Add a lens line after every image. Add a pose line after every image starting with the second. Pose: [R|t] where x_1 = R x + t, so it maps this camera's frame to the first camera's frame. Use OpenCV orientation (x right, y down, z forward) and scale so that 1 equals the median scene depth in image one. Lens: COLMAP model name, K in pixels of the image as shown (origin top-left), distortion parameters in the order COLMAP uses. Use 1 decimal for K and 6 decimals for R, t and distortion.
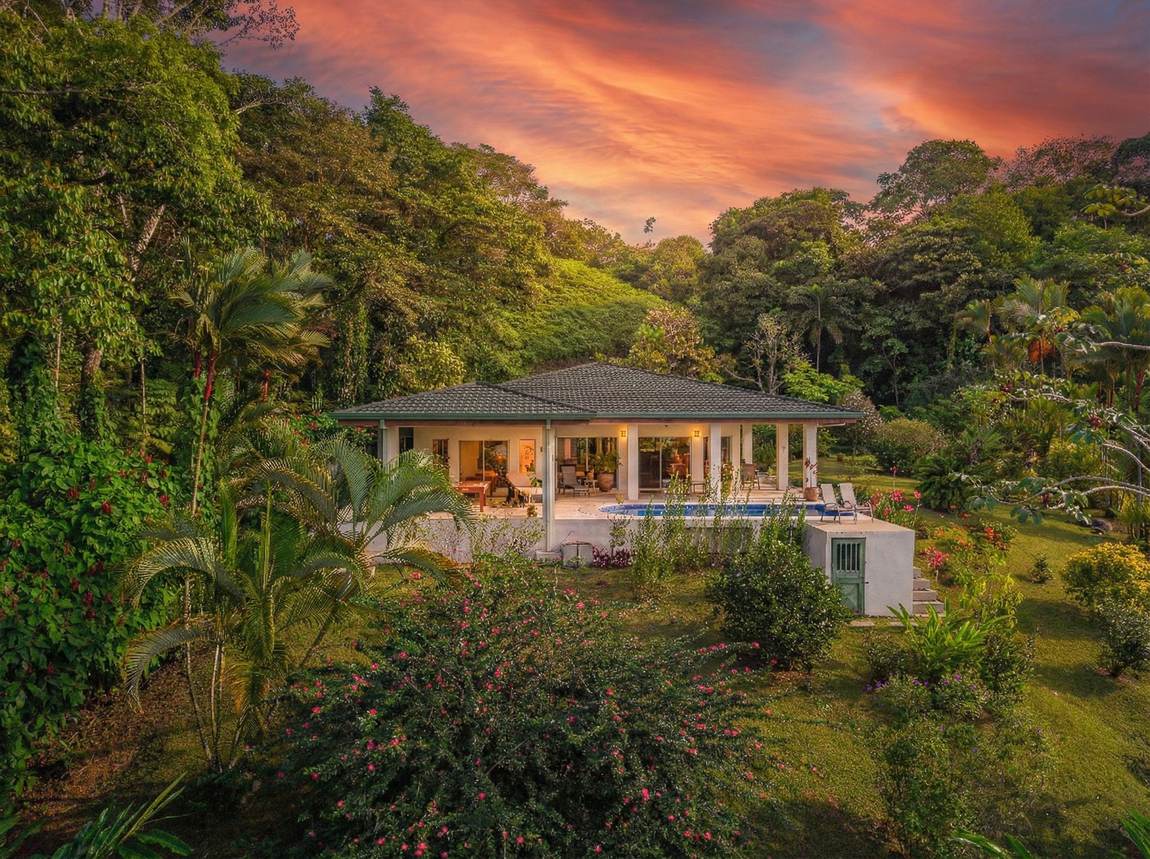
lens RADIAL K [[767.0, 0, 575.7], [0, 767.0, 429.6], [0, 0, 1]] dist [0.038956, -0.030919]
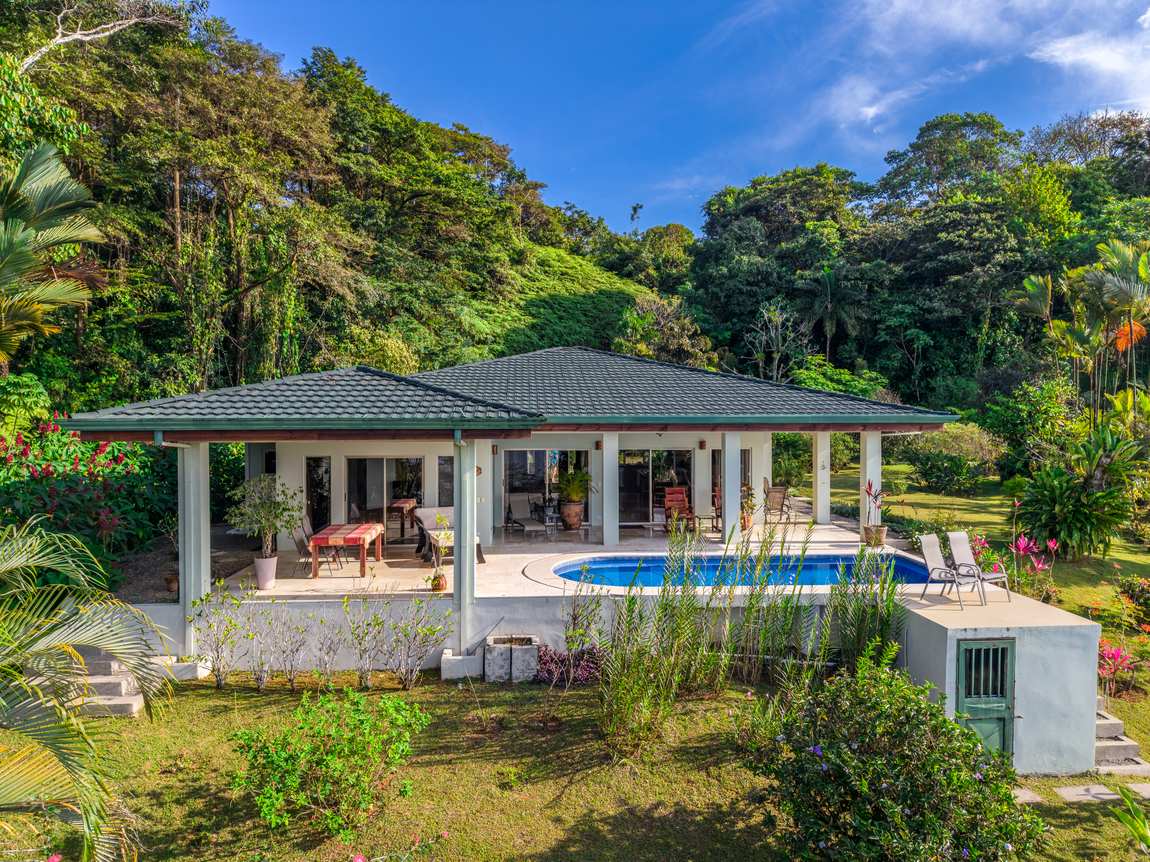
lens RADIAL K [[767.0, 0, 574.0], [0, 767.0, 430.2], [0, 0, 1]] dist [0.038956, -0.030919]
pose [[0.999897, -0.002672, 0.014084, 0.013709], [0.002682, 0.999996, -0.000655, -0.003832], [-0.014082, 0.000693, 0.999901, 0.134445]]
